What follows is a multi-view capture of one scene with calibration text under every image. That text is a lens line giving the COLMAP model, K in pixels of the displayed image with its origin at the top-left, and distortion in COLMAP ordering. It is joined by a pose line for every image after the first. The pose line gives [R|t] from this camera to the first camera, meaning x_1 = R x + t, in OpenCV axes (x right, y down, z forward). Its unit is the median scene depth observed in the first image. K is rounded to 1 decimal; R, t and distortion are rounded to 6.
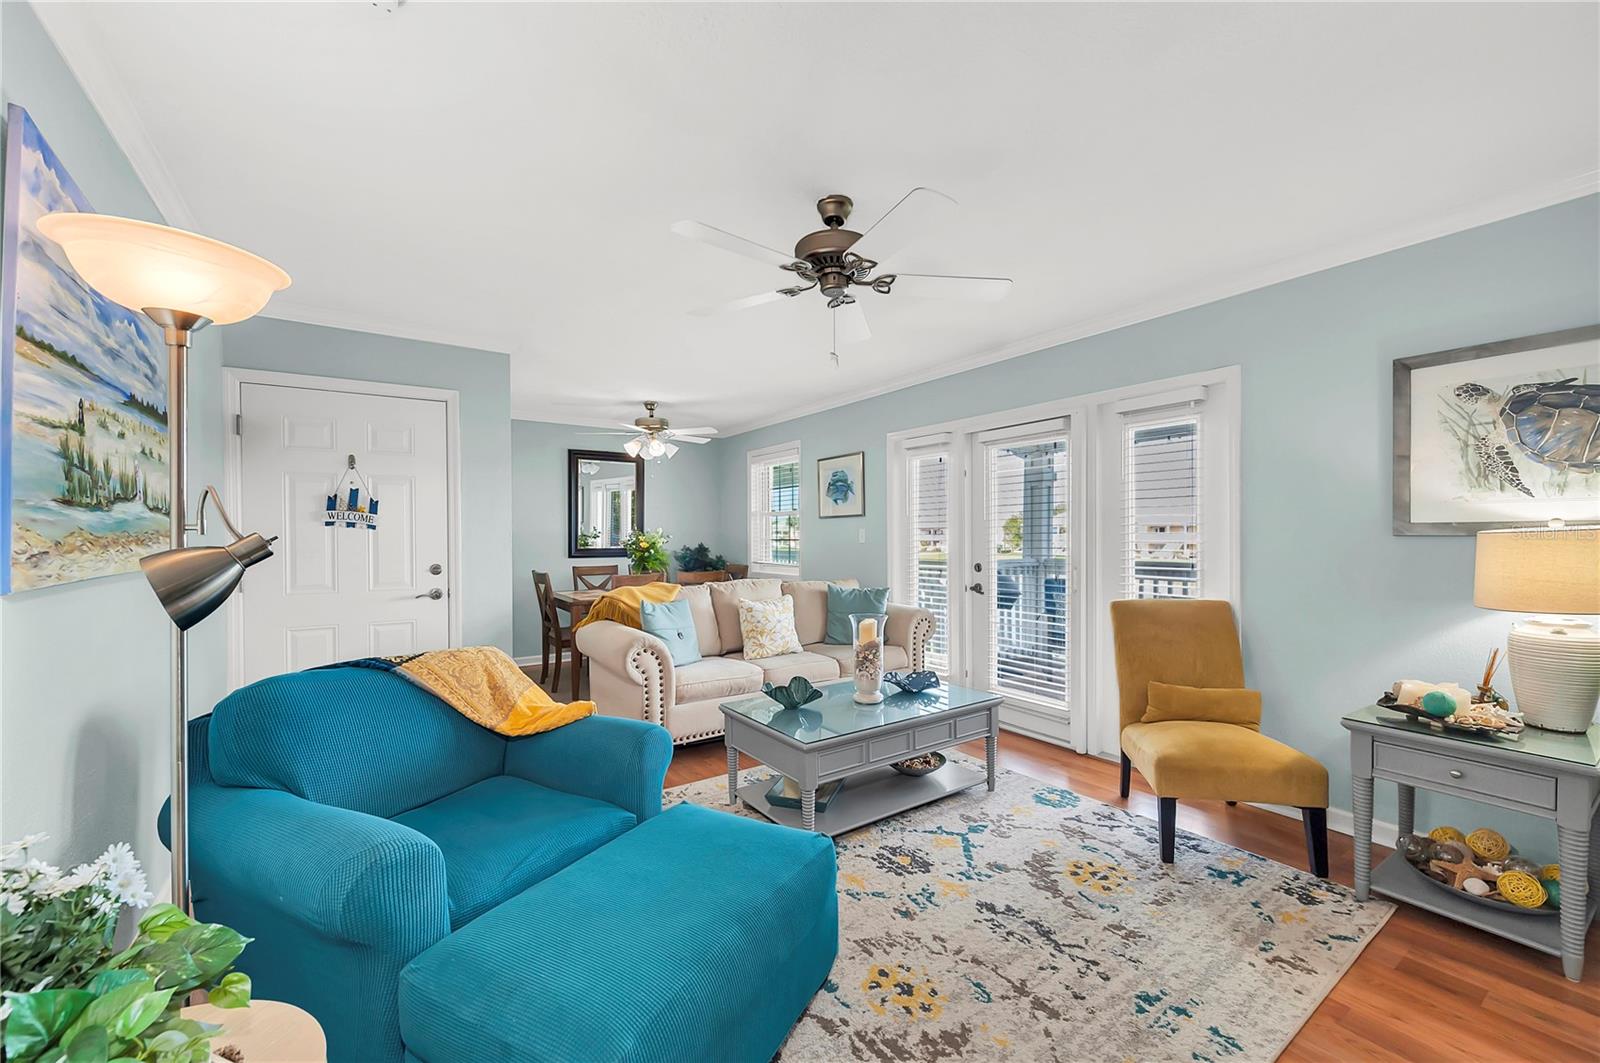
lens RADIAL K [[650.6, 0, 787.3], [0, 650.6, 564.7], [0, 0, 1]] dist [0.013582, -0.003112]
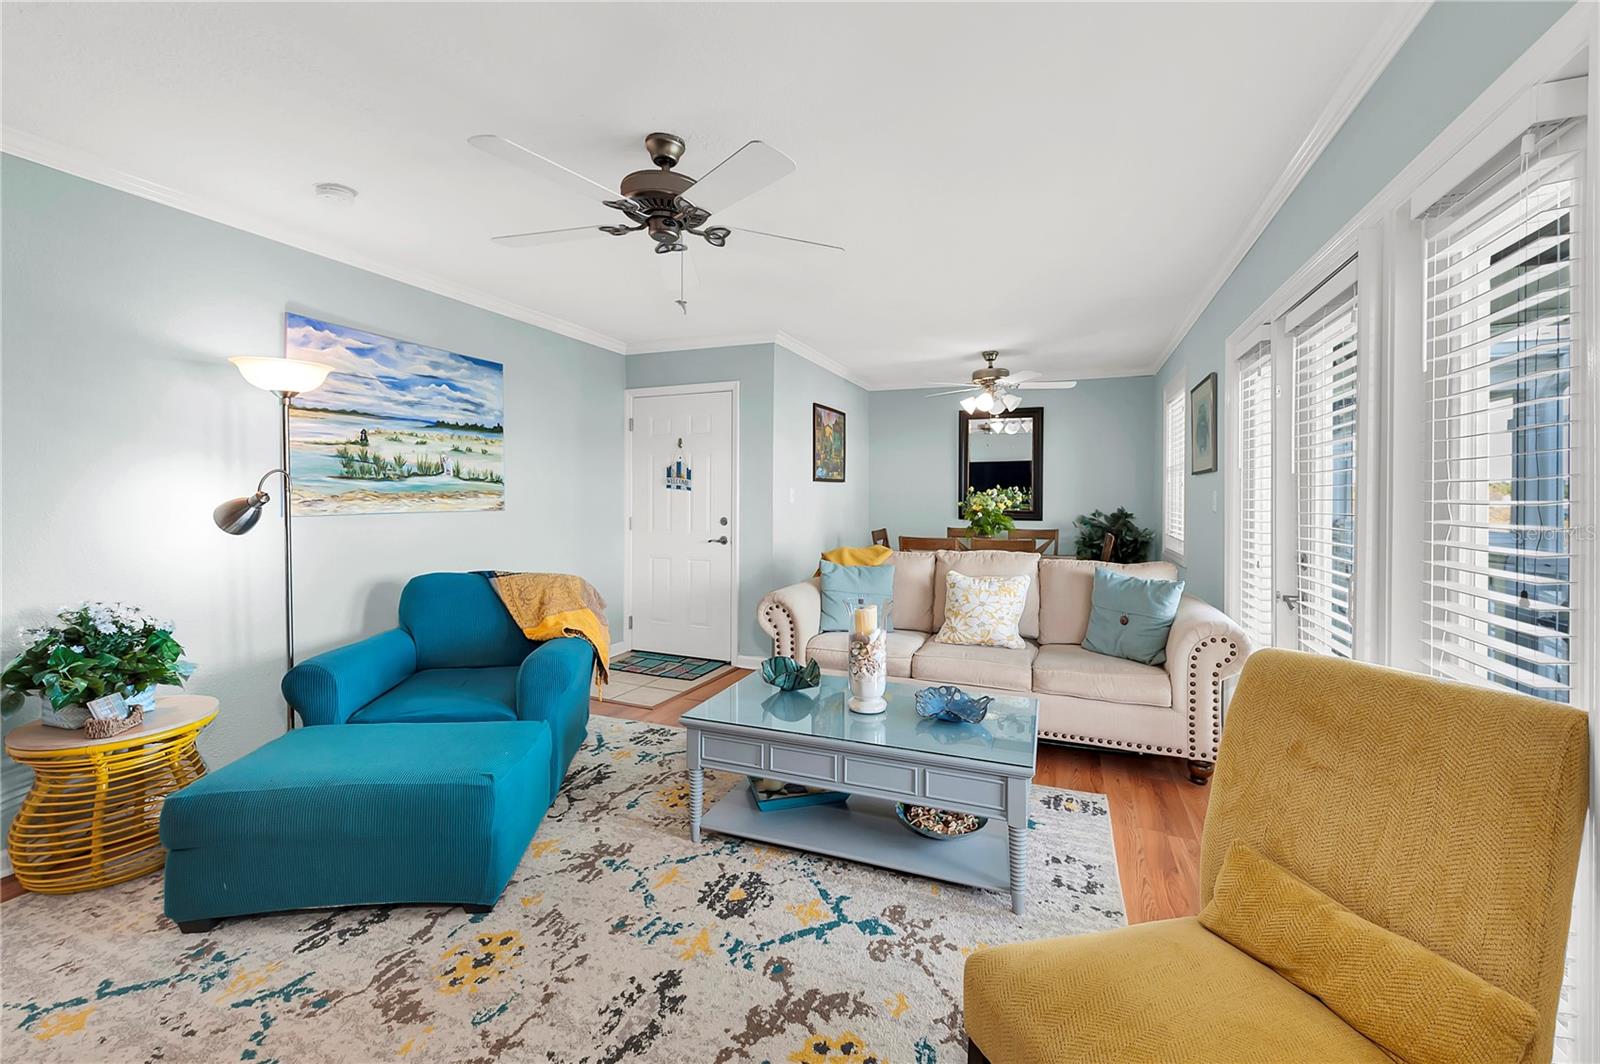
lens RADIAL K [[650.6, 0, 781.6], [0, 650.6, 501.8], [0, 0, 1]] dist [0.013582, -0.003112]
pose [[0.547300, 0.011958, -0.836851, 0.814217], [-0.045456, 0.998847, -0.015455, -0.022856], [0.835701, 0.046498, 0.547212, 0.536215]]
